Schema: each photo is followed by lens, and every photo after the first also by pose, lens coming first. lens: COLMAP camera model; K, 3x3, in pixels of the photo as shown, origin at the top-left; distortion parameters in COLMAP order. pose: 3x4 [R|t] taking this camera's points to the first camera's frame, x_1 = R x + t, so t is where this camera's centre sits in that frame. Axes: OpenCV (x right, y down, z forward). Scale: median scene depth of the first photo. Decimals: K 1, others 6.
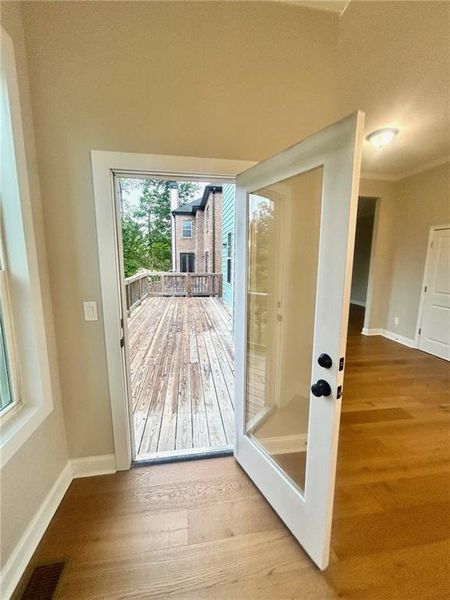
lens RADIAL K [[246.8, 0, 225.8], [0, 246.8, 300.9], [0, 0, 1]] dist [0.001591, 0.000107]
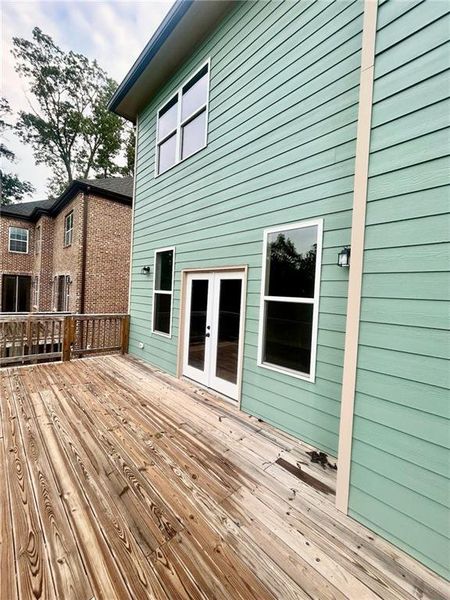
lens RADIAL K [[246.8, 0, 226.2], [0, 246.8, 296.9], [0, 0, 1]] dist [0.001591, 0.000107]
pose [[0.817026, 0.020364, 0.576241, -0.085607], [0.055608, 0.991935, -0.113899, -0.034631], [-0.573913, 0.125101, 0.809305, 0.174929]]
